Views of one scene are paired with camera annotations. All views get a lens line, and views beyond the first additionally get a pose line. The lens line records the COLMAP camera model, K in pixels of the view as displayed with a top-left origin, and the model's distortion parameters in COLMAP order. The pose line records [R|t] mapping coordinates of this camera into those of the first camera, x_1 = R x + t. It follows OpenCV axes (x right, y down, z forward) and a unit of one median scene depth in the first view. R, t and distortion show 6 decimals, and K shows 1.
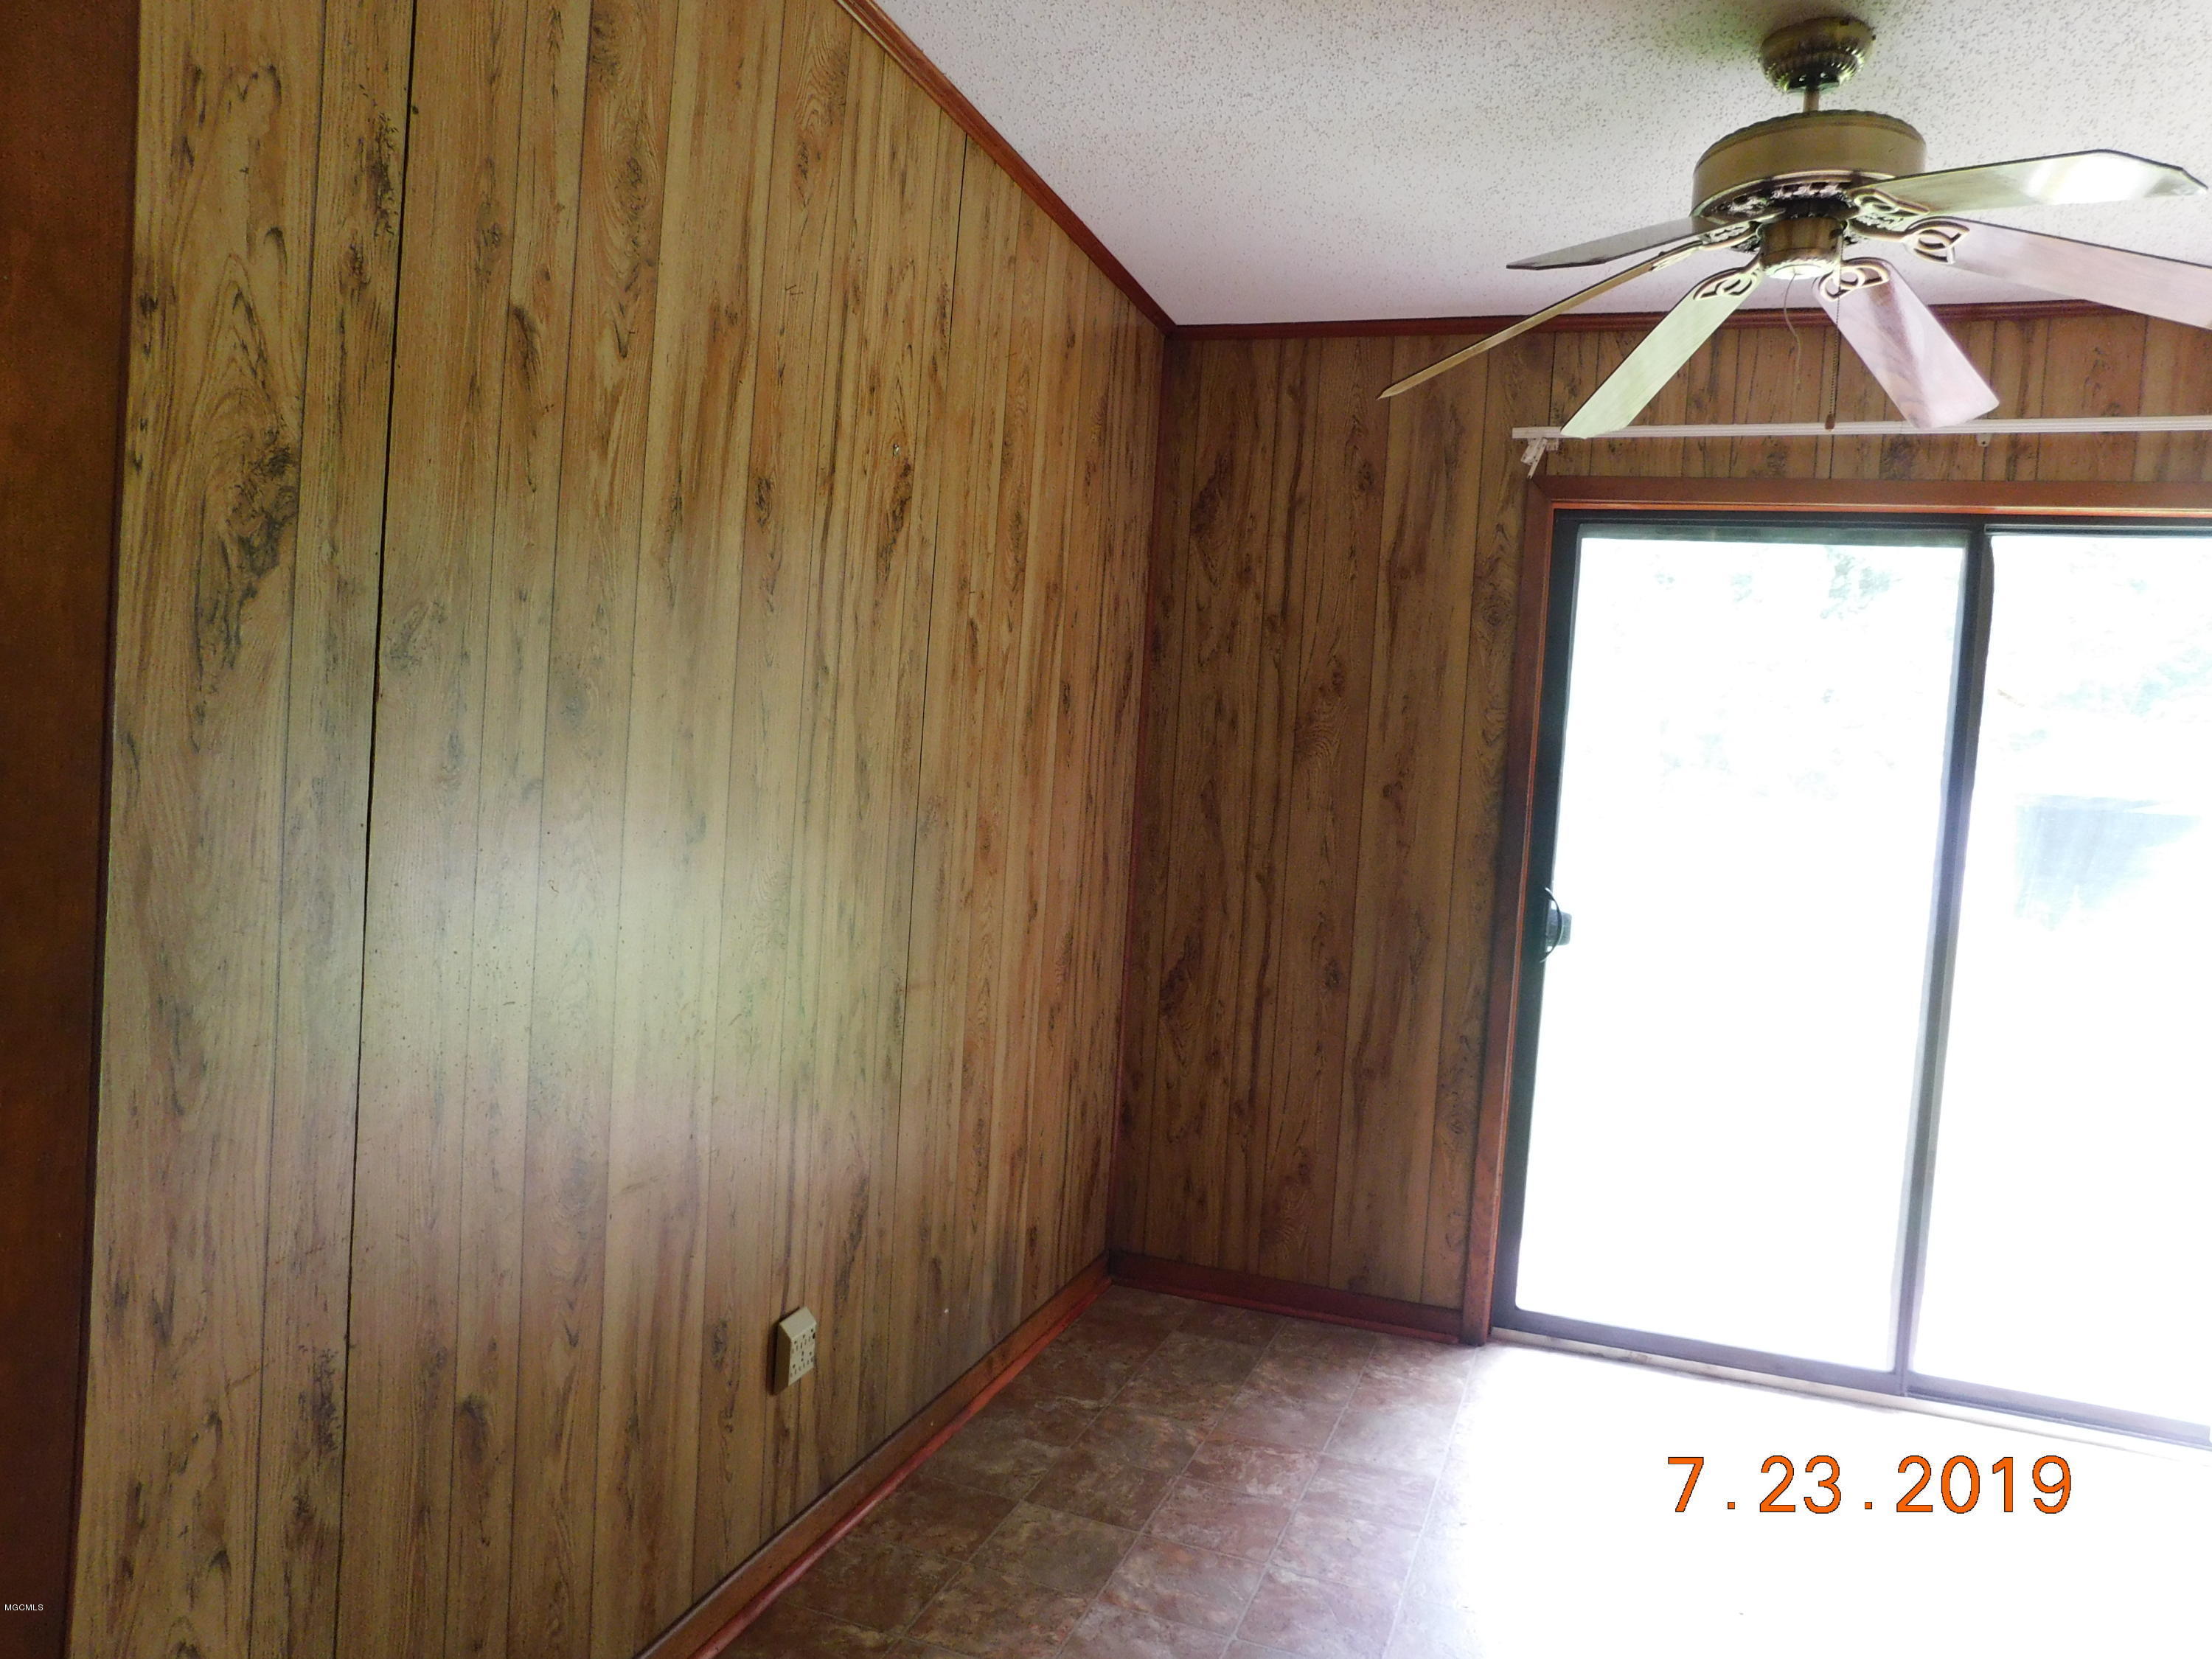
lens RADIAL K [[1450.7, 0, 1103.1], [0, 1450.7, 821.5], [0, 0, 1]] dist [-0.003675, 0.004117]
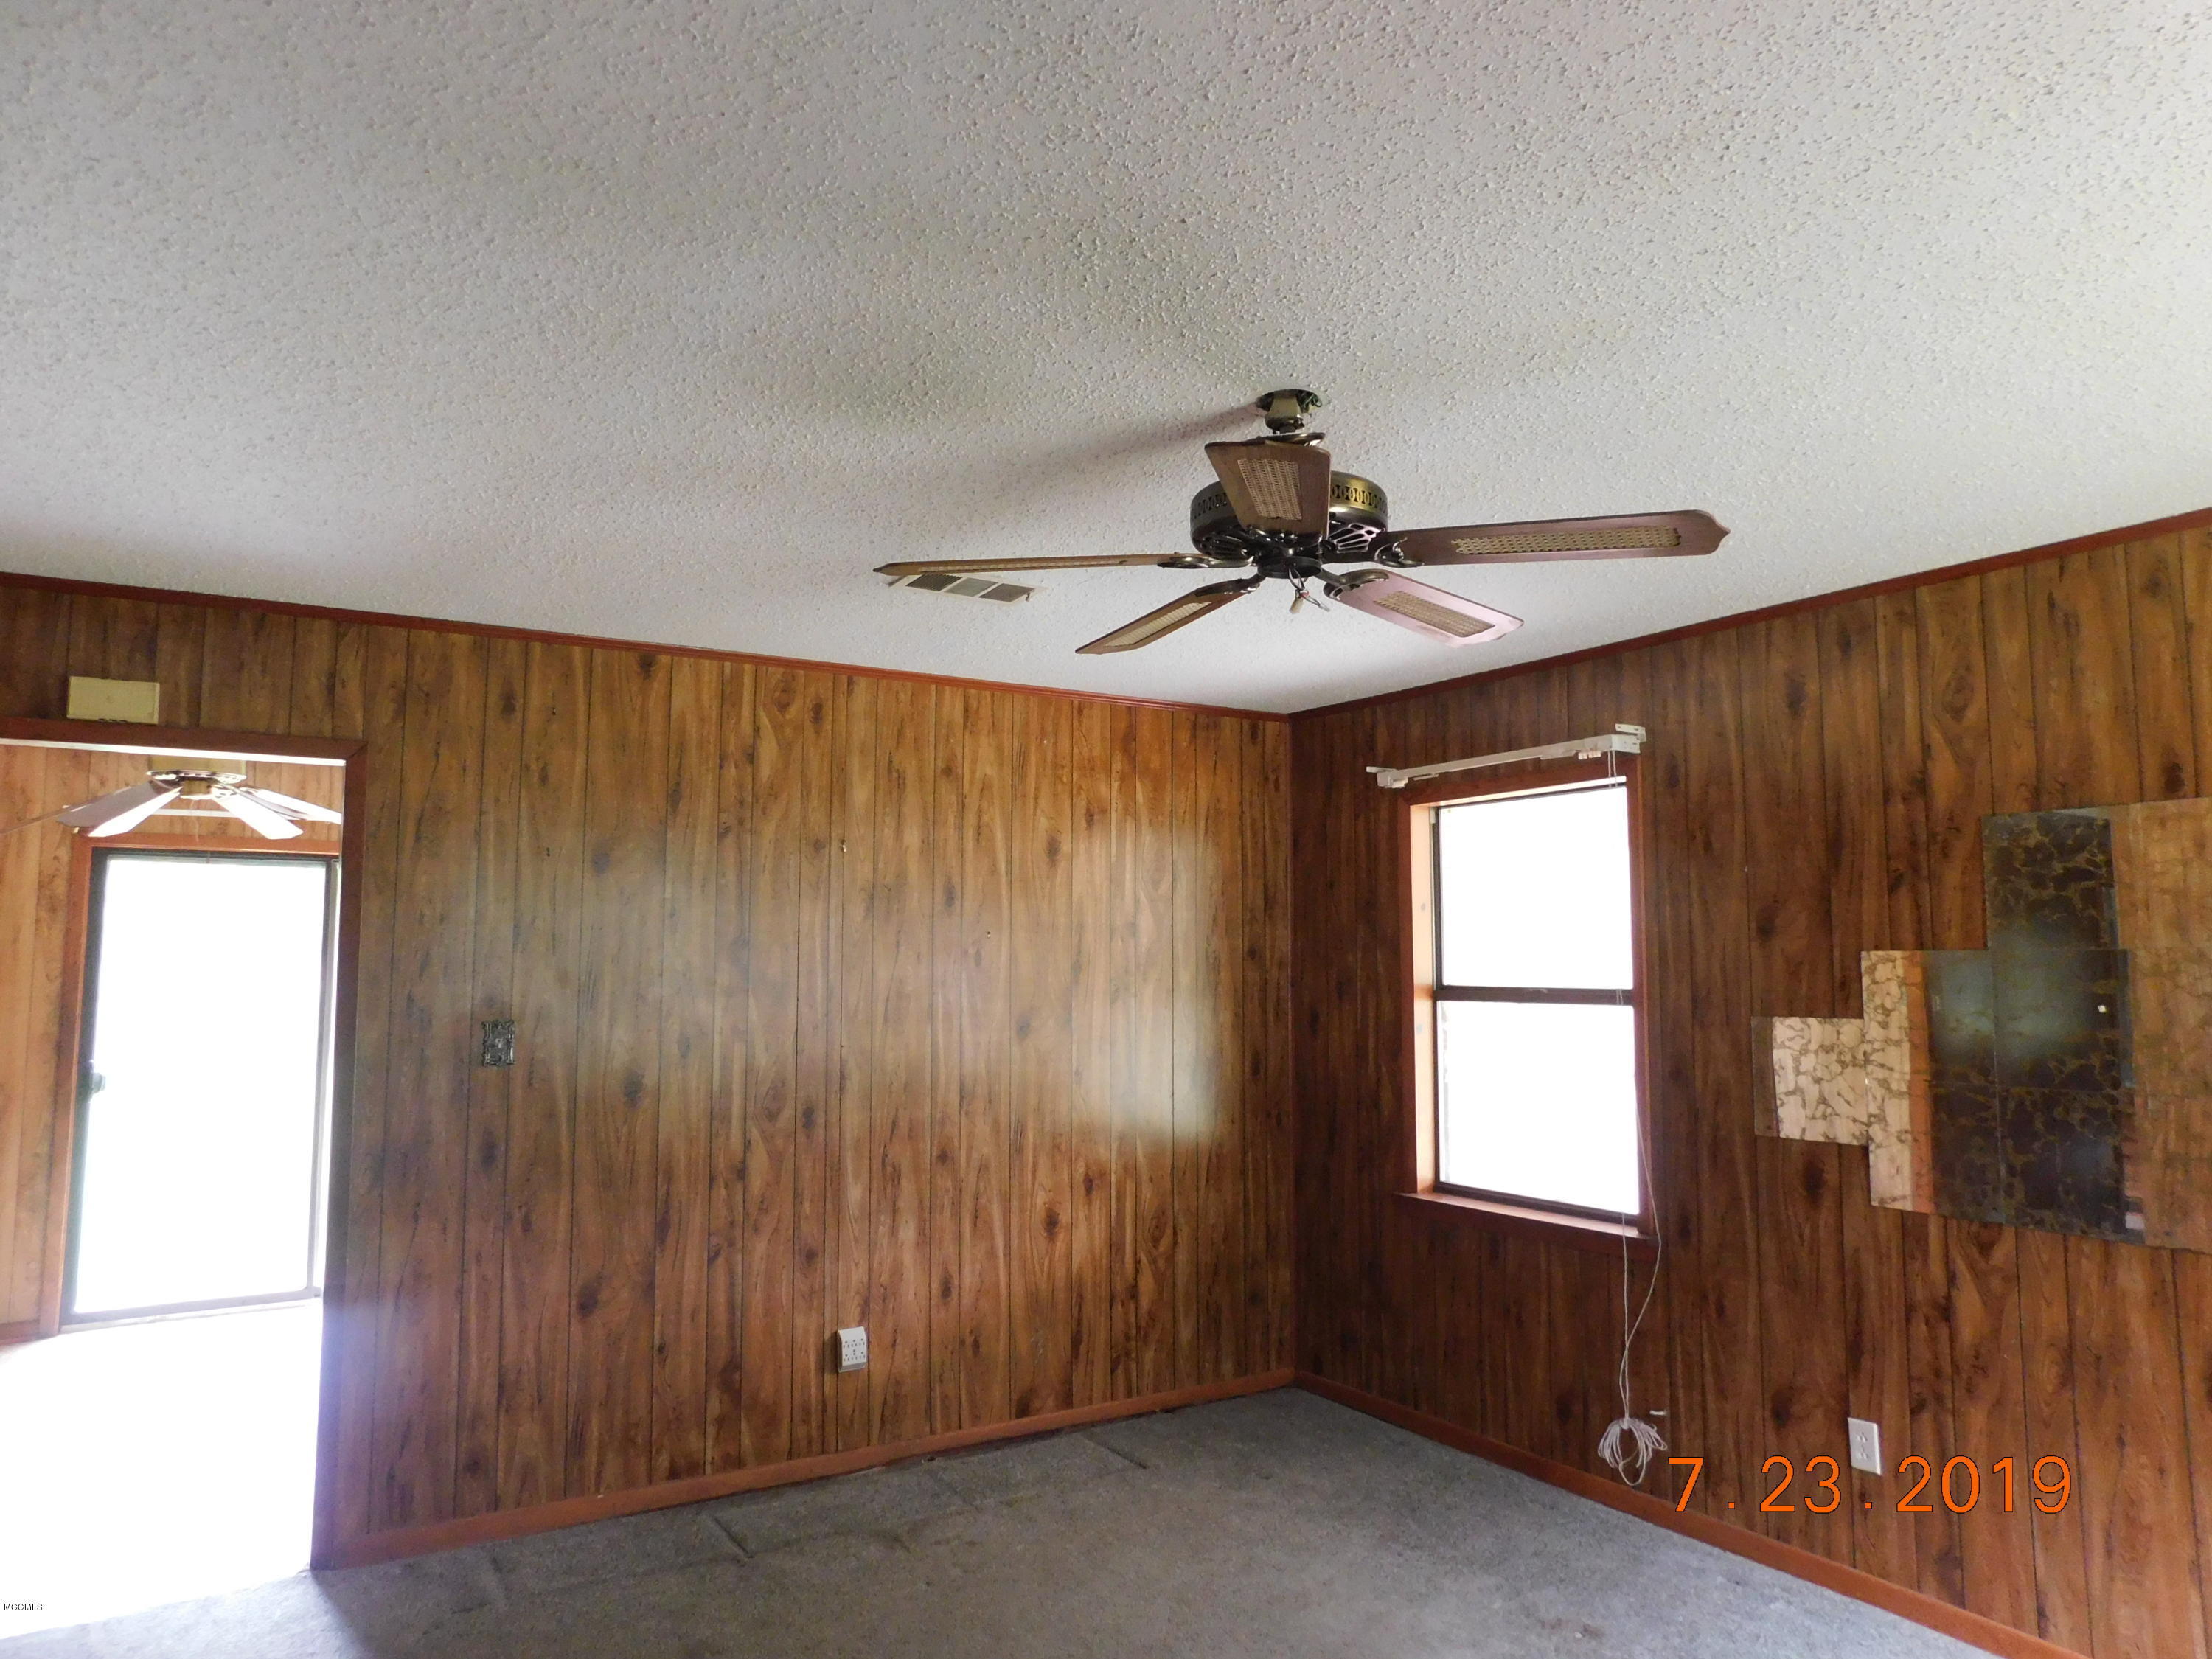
lens RADIAL K [[1450.7, 0, 1093.1], [0, 1450.7, 817.7], [0, 0, 1]] dist [-0.003675, 0.004117]
pose [[0.634219, 0.009045, 0.773101, -0.286763], [0.071315, 0.994984, -0.070144, -0.038704], [-0.769858, 0.099620, 0.630393, -1.078102]]
